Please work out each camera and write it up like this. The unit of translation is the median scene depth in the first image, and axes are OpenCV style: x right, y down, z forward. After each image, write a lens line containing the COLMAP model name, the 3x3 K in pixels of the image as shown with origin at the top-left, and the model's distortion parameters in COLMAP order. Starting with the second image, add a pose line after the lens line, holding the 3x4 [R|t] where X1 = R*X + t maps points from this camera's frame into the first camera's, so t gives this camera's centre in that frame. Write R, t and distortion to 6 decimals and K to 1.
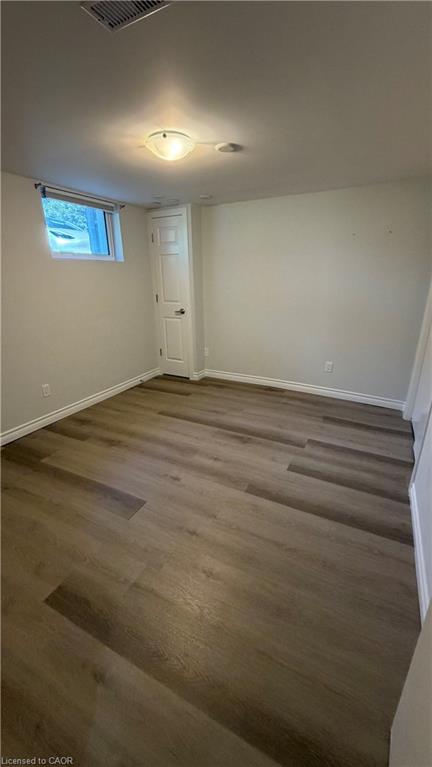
lens RADIAL K [[307.0, 0, 216.2], [0, 307.0, 384.1], [0, 0, 1]] dist [0.002694, 0.000085]
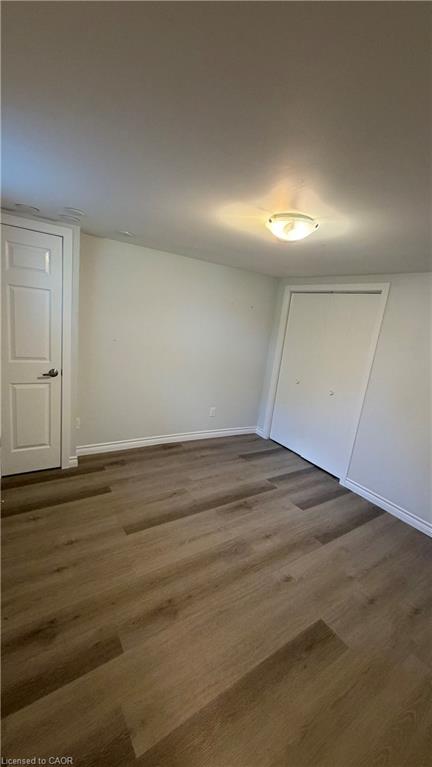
lens RADIAL K [[307.0, 0, 218.5], [0, 307.0, 383.3], [0, 0, 1]] dist [0.002694, 0.000085]
pose [[0.477472, -0.121333, 0.870229, -0.841907], [0.179849, 0.982946, 0.038370, -0.285512], [-0.860044, 0.138189, 0.491150, 0.598532]]
